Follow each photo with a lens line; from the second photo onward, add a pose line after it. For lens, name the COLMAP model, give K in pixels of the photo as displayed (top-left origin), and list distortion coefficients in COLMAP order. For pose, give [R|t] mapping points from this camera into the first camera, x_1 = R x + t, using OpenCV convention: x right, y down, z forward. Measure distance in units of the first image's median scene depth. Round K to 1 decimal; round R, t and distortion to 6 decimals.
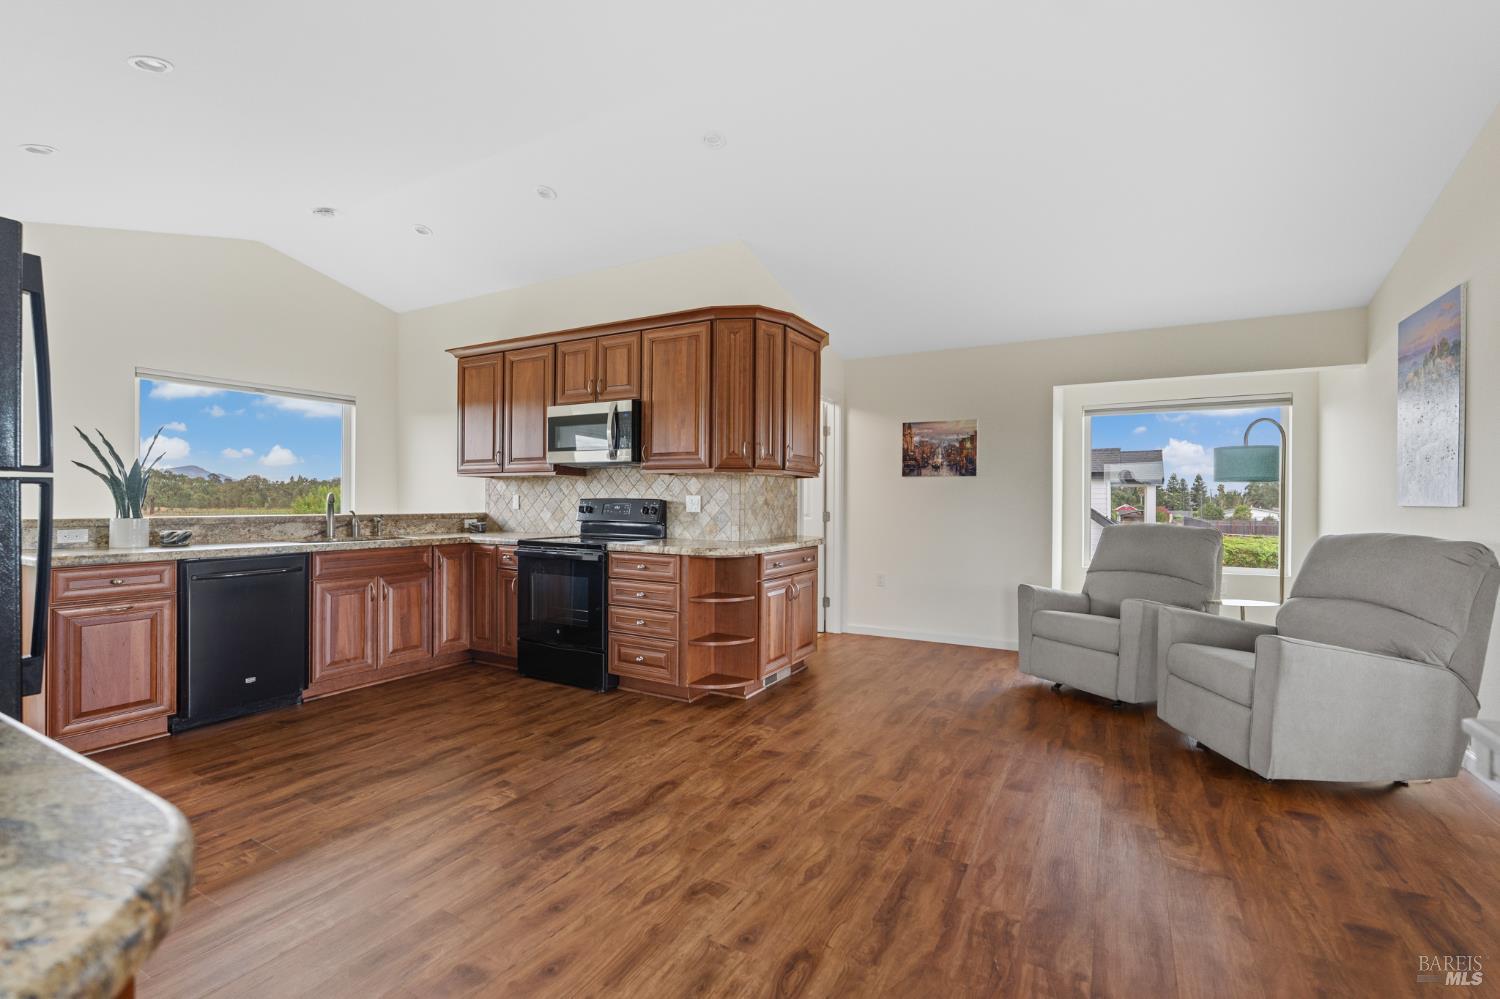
lens RADIAL K [[661.0, 0, 755.3], [0, 661.0, 501.0], [0, 0, 1]] dist [-0.008731, 0.001957]
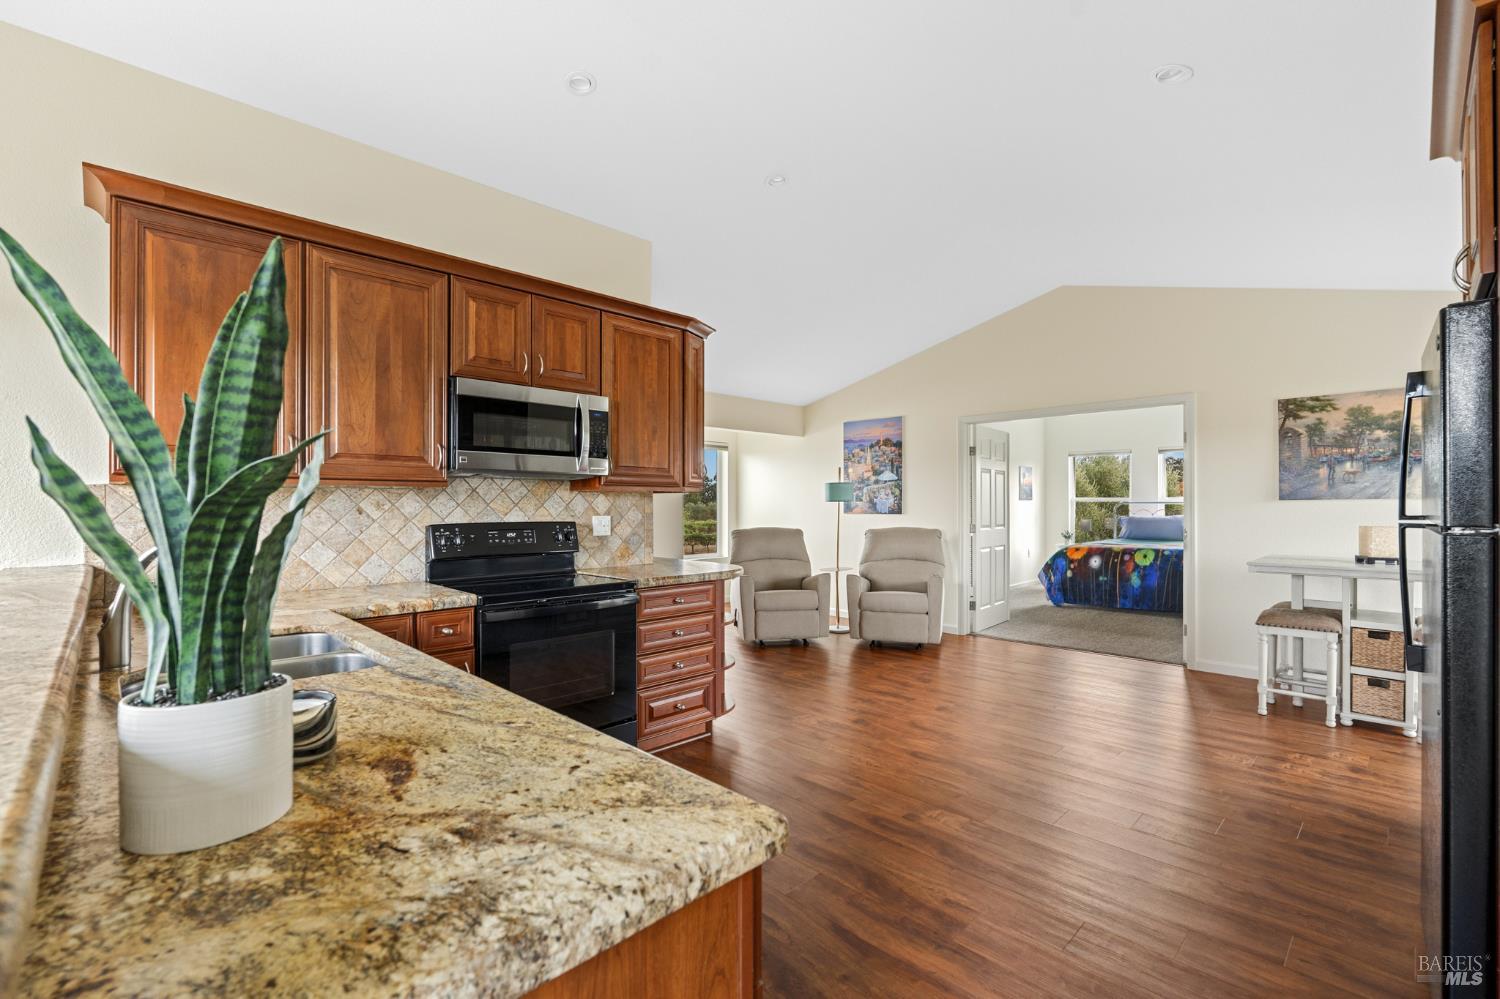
lens RADIAL K [[661.0, 0, 737.5], [0, 661.0, 505.1], [0, 0, 1]] dist [-0.008731, 0.001957]
pose [[0.286060, -0.008399, 0.958175, -1.022811], [0.004284, 0.999963, 0.007487, -0.033155], [-0.958202, 0.001963, 0.286086, 0.707741]]
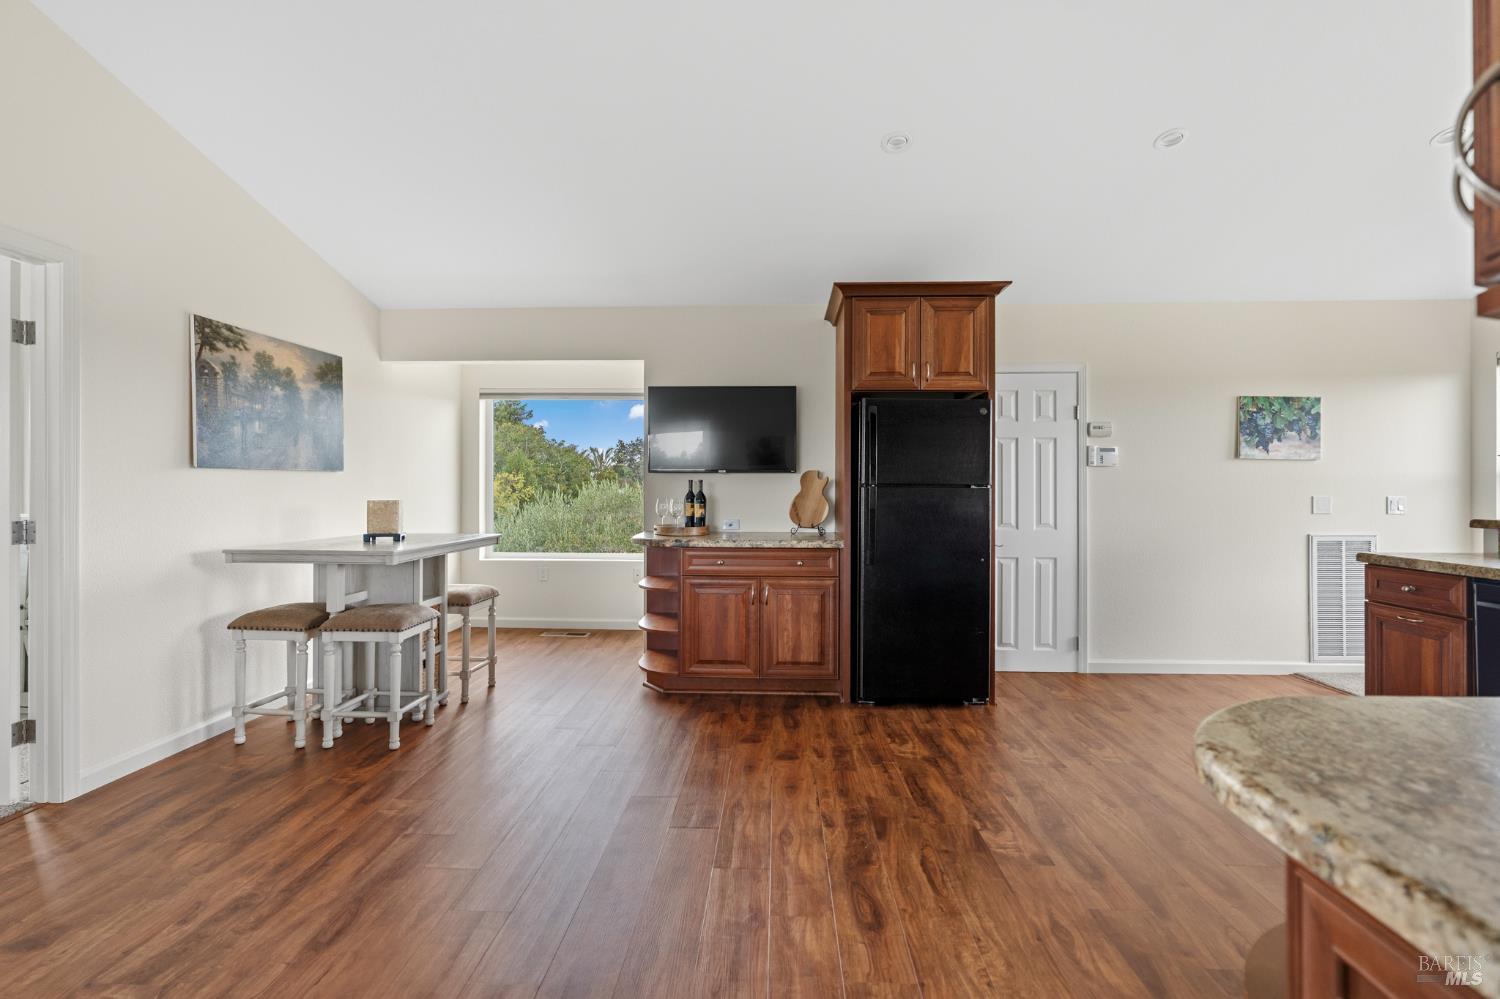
lens RADIAL K [[661.0, 0, 740.6], [0, 661.0, 489.8], [0, 0, 1]] dist [-0.008731, 0.001957]
pose [[-0.899608, -0.007028, -0.436641, 0.205765], [-0.007525, 0.999972, -0.000592, -0.005607], [0.436633, 0.002753, -0.899636, 1.113261]]
